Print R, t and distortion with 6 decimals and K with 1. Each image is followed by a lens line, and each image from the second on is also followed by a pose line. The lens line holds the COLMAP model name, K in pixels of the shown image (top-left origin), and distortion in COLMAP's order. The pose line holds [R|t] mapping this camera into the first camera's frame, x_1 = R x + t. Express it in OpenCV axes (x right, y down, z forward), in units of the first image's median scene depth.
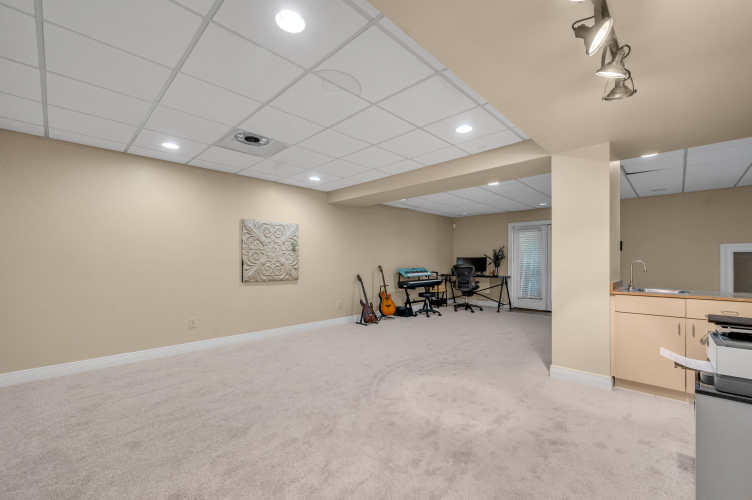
lens RADIAL K [[310.4, 0, 377.7], [0, 310.4, 263.2], [0, 0, 1]] dist [-0.000356, 0.000029]
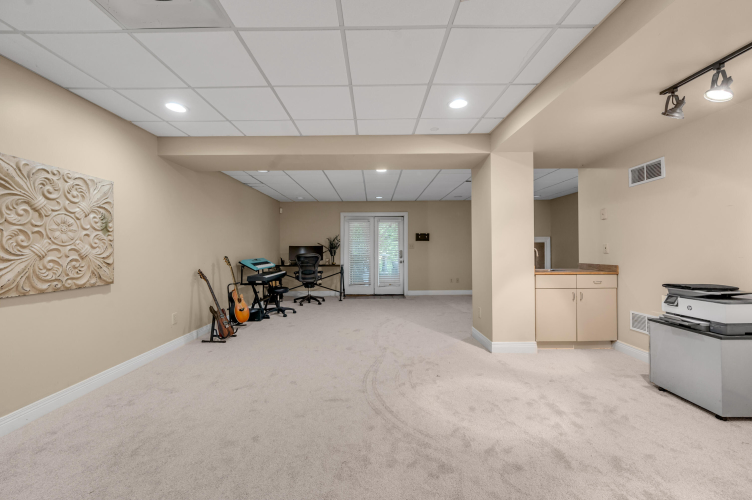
lens RADIAL K [[308.2, 0, 362.6], [0, 308.2, 249.1], [0, 0, 1]] dist [-0.000391, -0.000069]
pose [[0.720081, -0.001883, 0.693887, -0.318682], [0.009298, 0.999933, -0.006935, -0.000264], [-0.693828, 0.011445, 0.720050, 0.314926]]
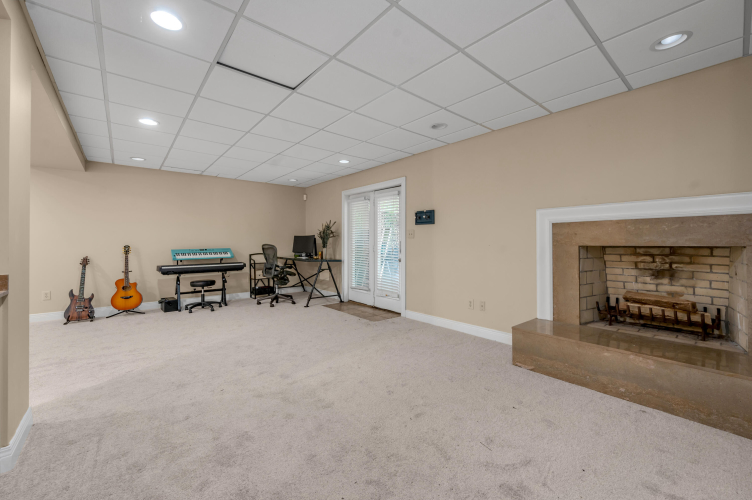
lens RADIAL K [[302.8, 0, 373.9], [0, 302.8, 241.3], [0, 0, 1]] dist [0.013428, 0.000009]
pose [[0.994154, -0.001147, -0.107969, 0.815760], [0.000363, 0.999973, -0.007274, 0.003518], [0.107975, 0.007193, 0.994128, 0.361620]]
